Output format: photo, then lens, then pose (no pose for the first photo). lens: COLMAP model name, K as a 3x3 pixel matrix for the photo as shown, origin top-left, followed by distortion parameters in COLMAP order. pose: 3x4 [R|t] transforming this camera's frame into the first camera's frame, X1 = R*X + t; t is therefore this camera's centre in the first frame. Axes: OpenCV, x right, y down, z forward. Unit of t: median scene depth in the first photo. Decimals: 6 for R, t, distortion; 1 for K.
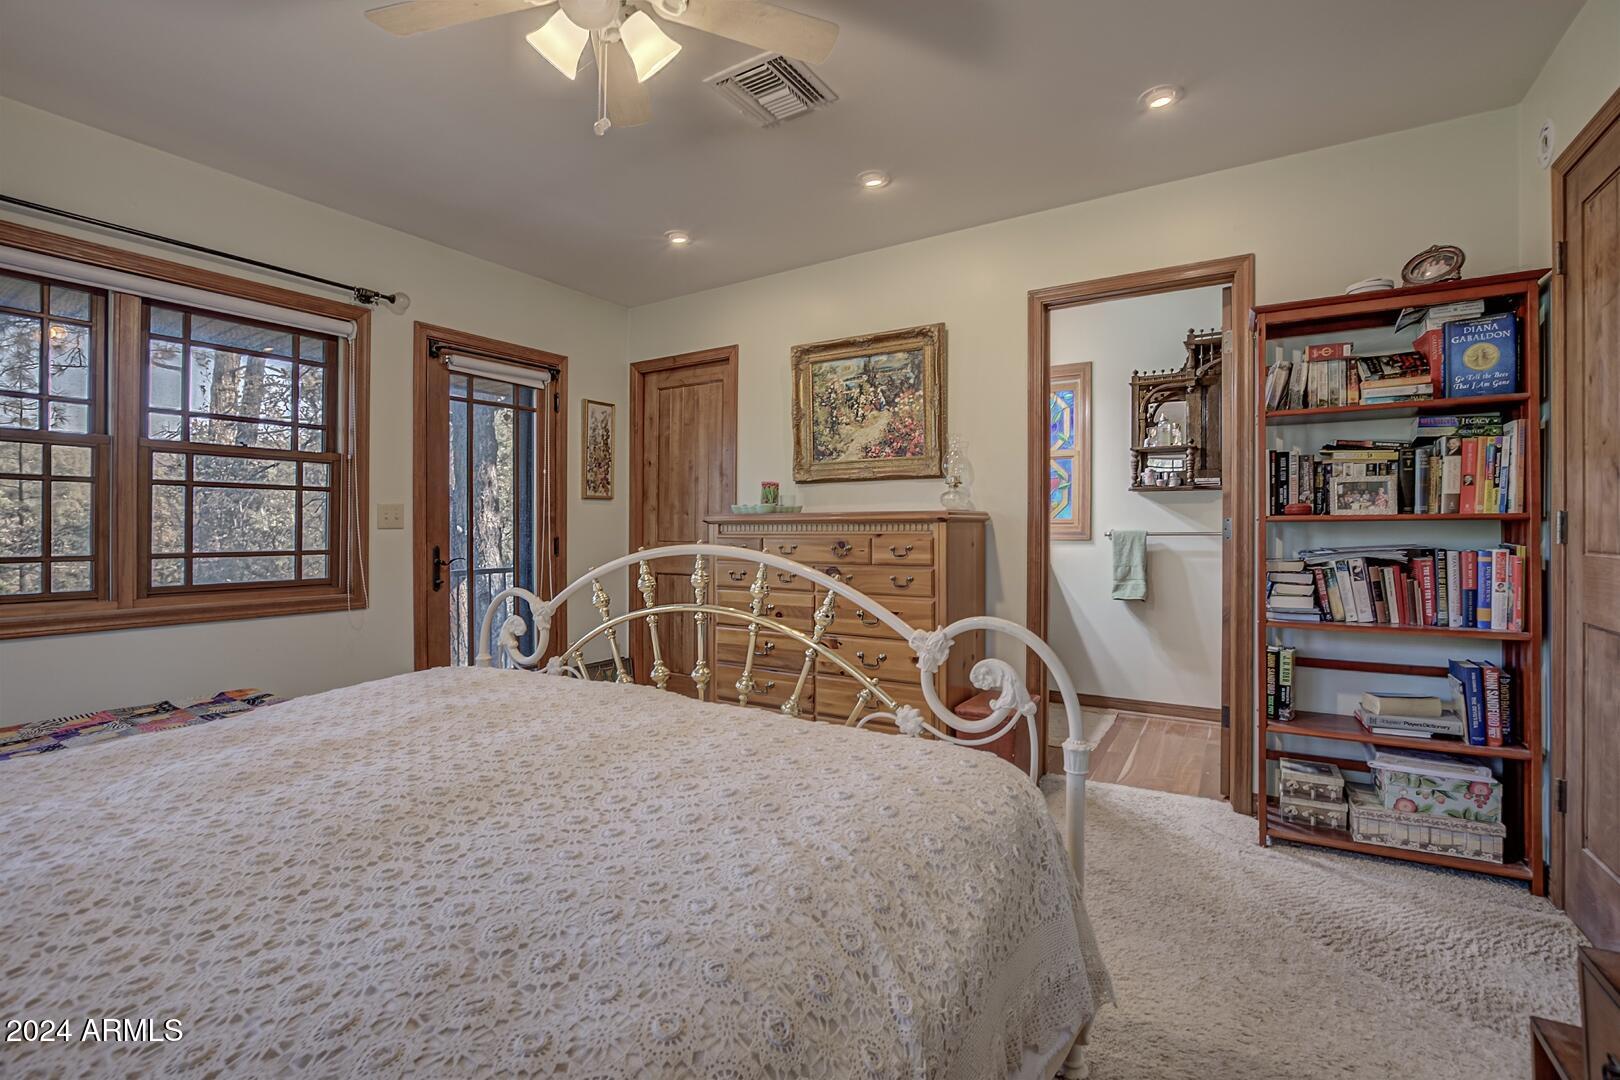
lens RADIAL K [[746.2, 0, 811.3], [0, 746.2, 532.8], [0, 0, 1]] dist [0.001373, 0.000758]
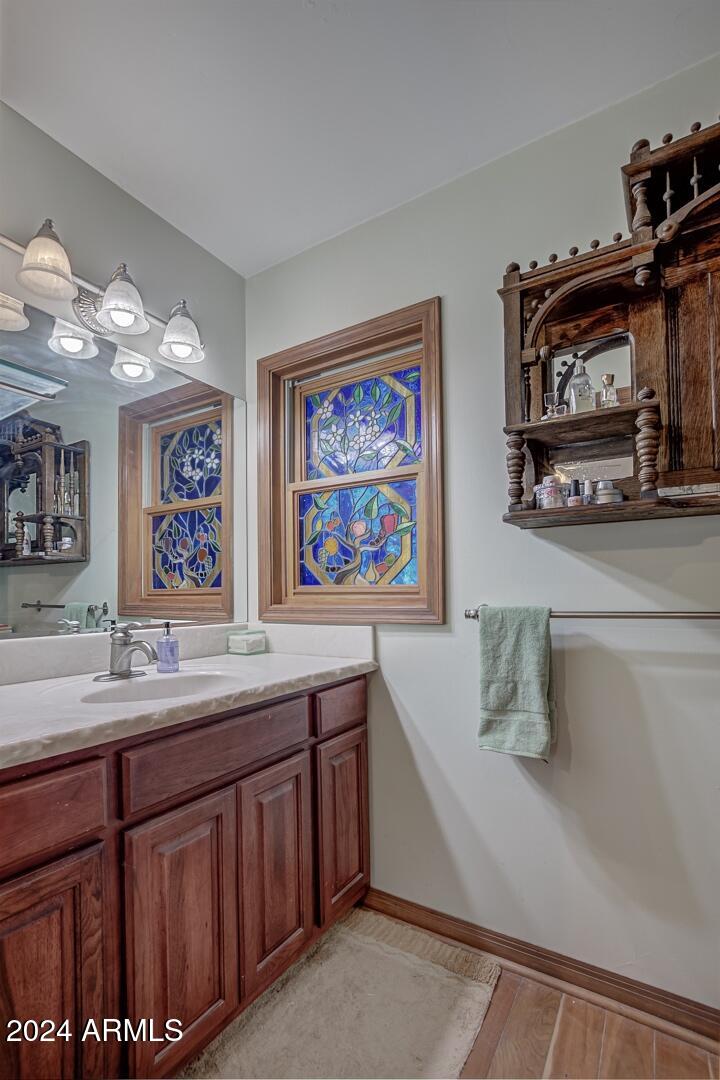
lens RADIAL K [[497.5, 0, 306.2], [0, 497.5, 586.2], [0, 0, 1]] dist [0.001373, 0.000758]
pose [[0.994708, -0.015480, -0.101566, 0.328225], [0.013381, 0.999683, -0.021320, -0.011723], [0.101864, 0.019848, 0.994600, 0.670569]]
